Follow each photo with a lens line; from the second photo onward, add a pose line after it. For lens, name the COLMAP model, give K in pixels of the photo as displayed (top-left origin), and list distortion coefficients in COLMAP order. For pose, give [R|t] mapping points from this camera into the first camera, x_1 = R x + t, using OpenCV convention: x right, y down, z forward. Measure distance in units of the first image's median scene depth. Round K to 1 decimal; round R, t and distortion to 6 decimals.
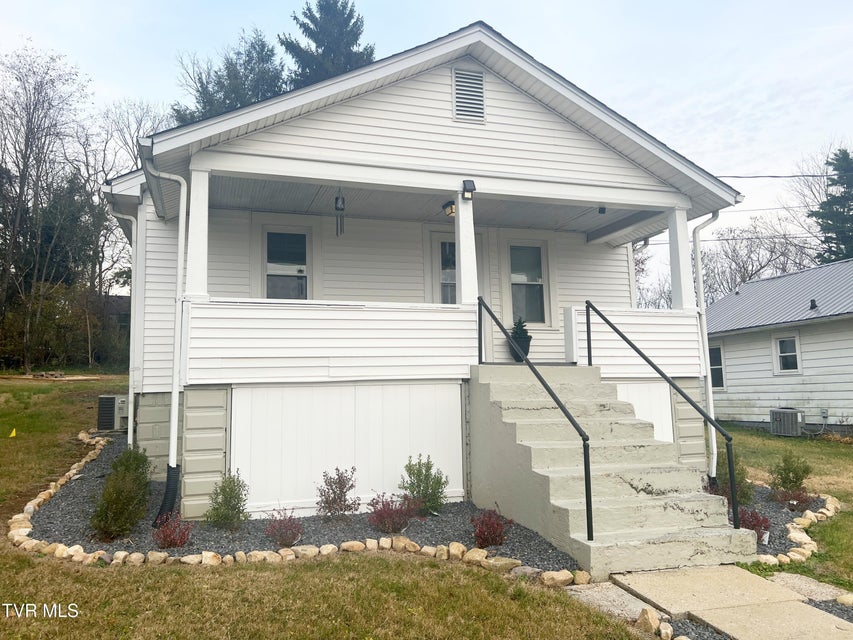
lens RADIAL K [[627.4, 0, 426.5], [0, 627.4, 320.0], [0, 0, 1]] dist [0.022841, -0.001170]
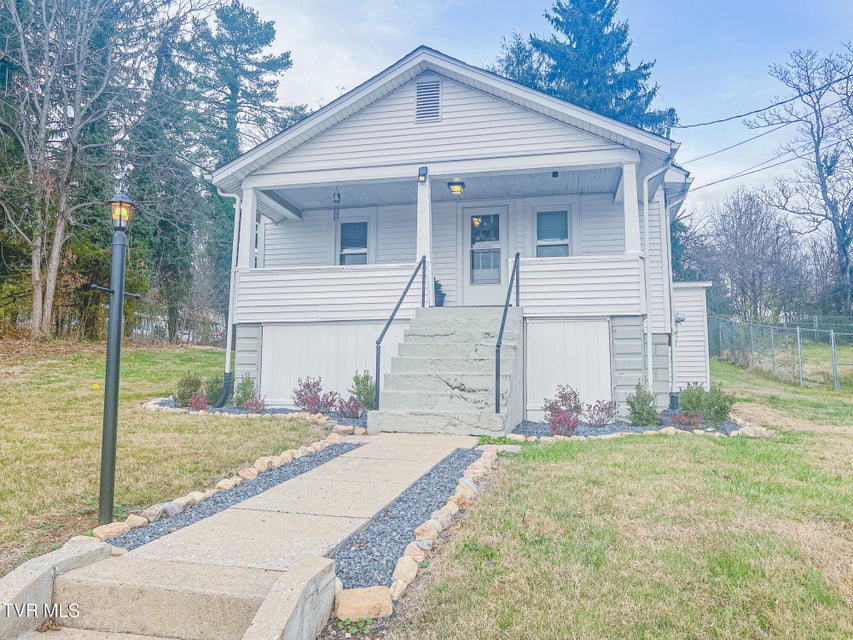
lens RADIAL K [[650.0, 0, 426.5], [0, 650.0, 320.0], [0, 0, 1]] dist [-0.028789, -0.002144]
pose [[0.866819, -0.029247, -0.497765, 0.731777], [0.033517, 0.999438, -0.000357, 0.093893], [0.497495, -0.016374, 0.867312, -0.164198]]
